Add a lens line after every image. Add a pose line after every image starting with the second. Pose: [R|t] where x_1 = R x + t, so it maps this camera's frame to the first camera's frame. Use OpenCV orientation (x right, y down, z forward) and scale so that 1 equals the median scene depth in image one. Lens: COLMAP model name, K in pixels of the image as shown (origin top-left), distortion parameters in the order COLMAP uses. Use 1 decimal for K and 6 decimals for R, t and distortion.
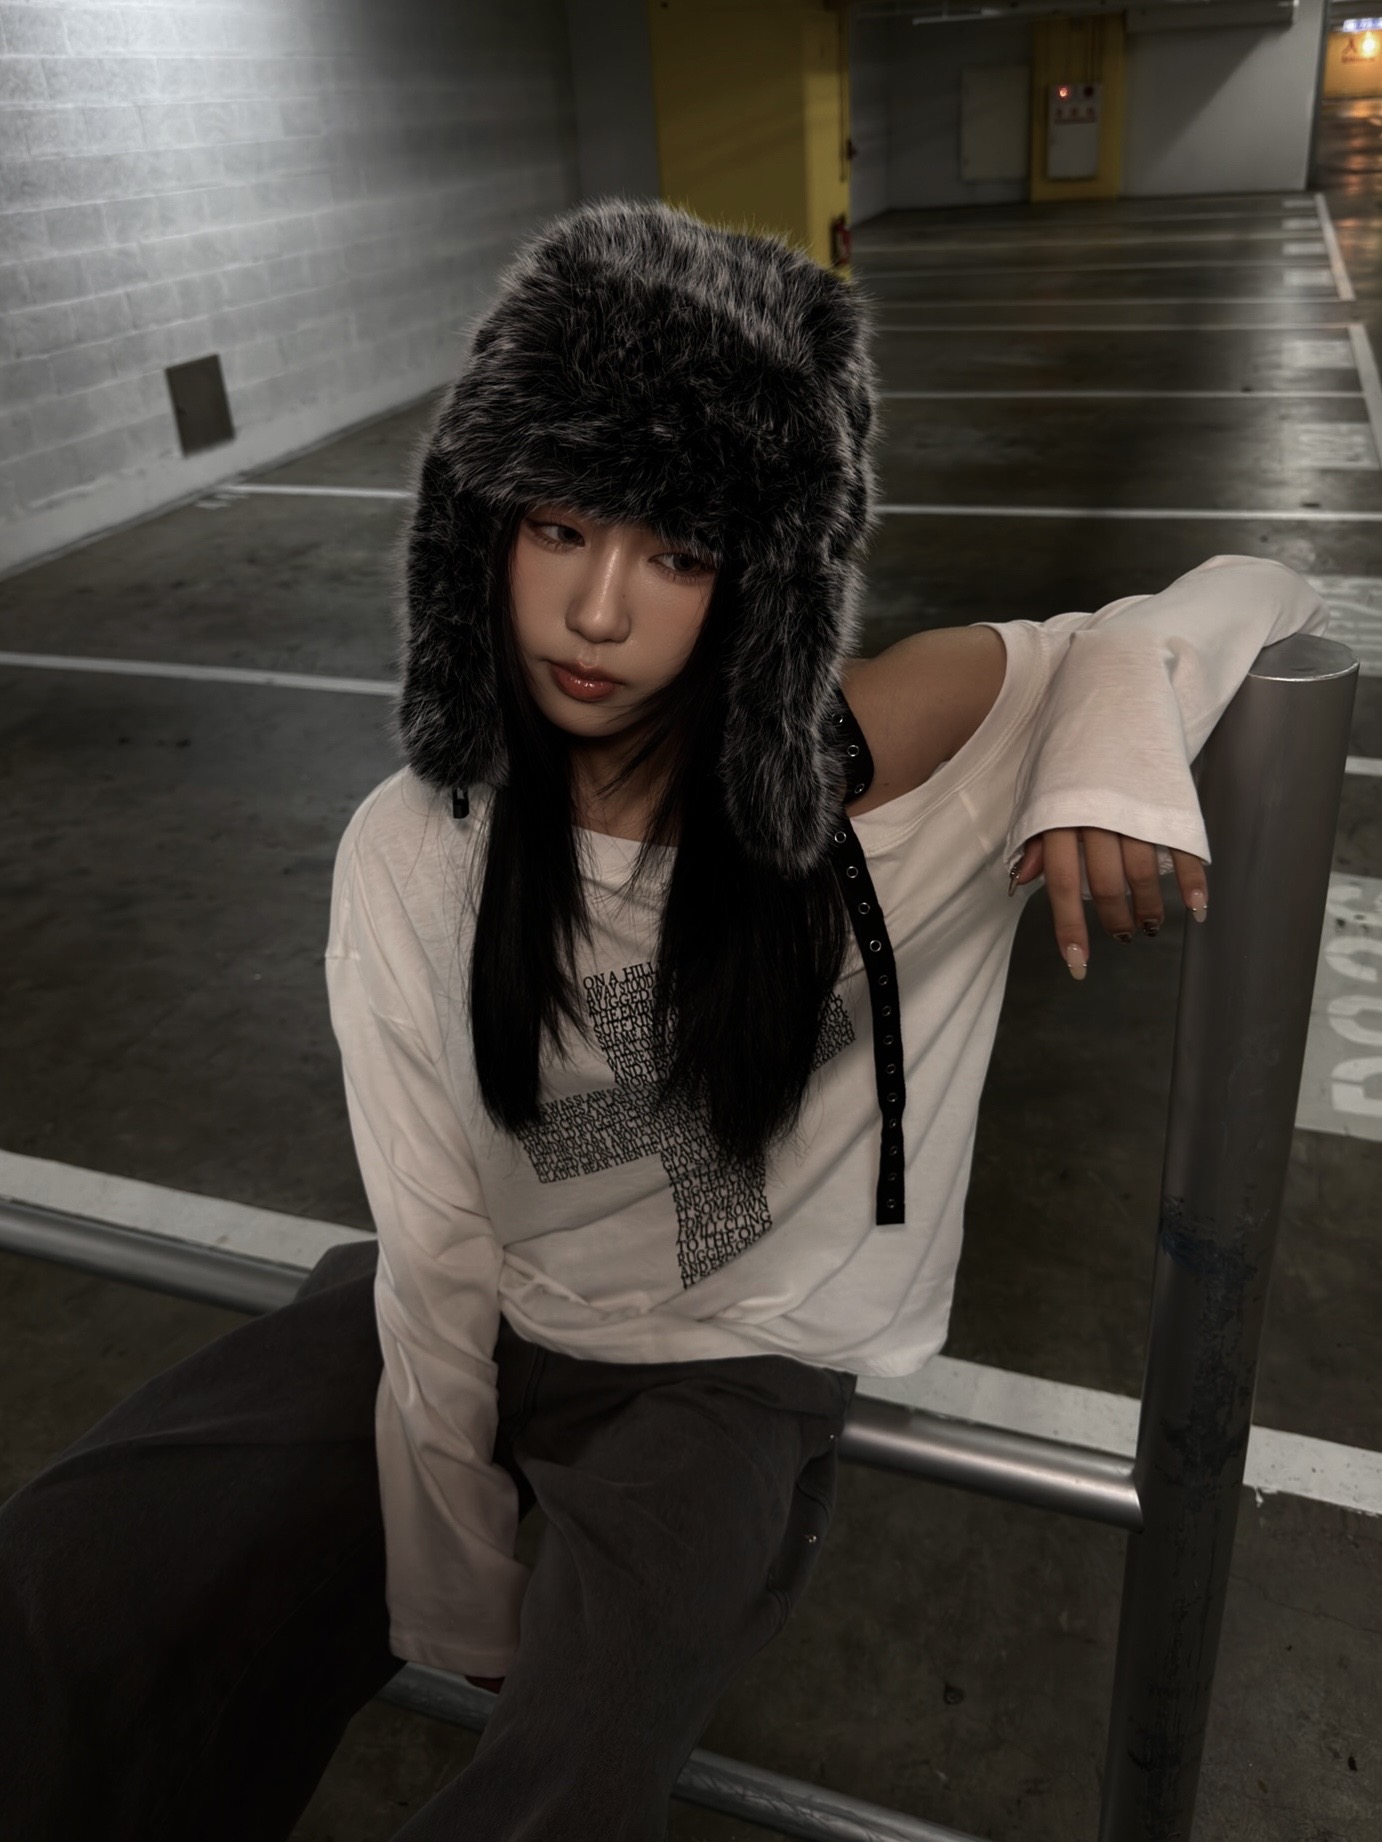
lens RADIAL K [[1438.0, 0, 695.0], [0, 1438.0, 845.1], [0, 0, 1]] dist [0.038173, -0.057459]
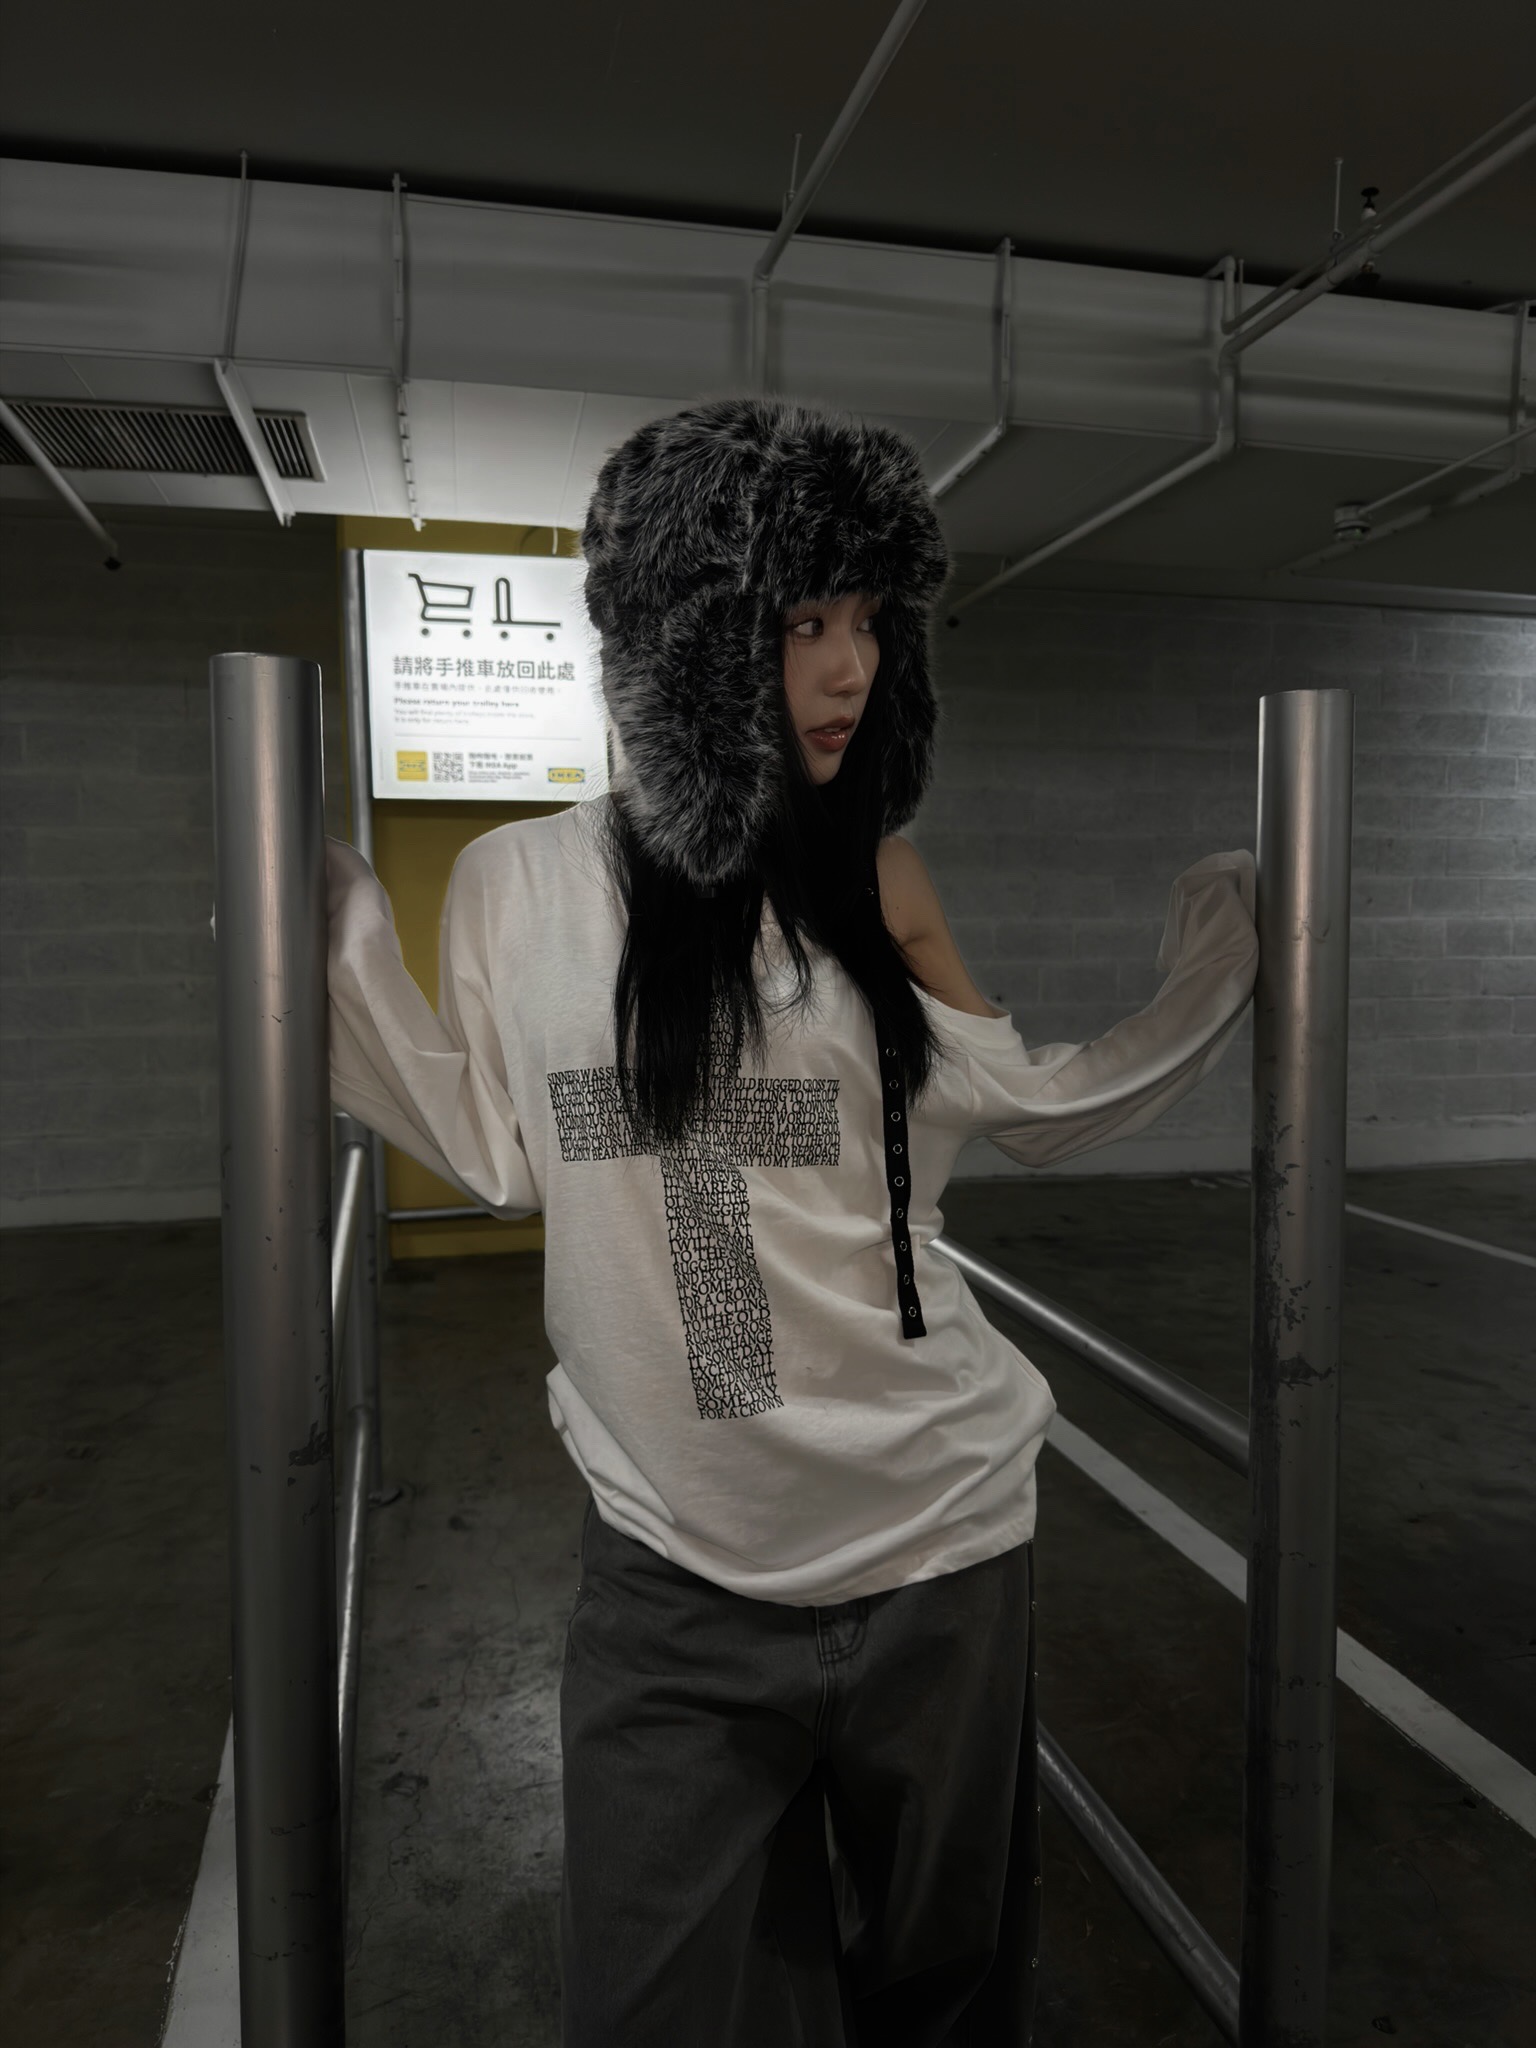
lens RADIAL K [[1410.6, 0, 736.7], [0, 1410.6, 1068.7], [0, 0, 1]] dist [-0.011125, -0.003943]
pose [[0.530337, 0.139061, -0.836304, 0.137598], [-0.405309, 0.908009, -0.106040, 0.063473], [0.744626, 0.395199, 0.537913, -0.007934]]
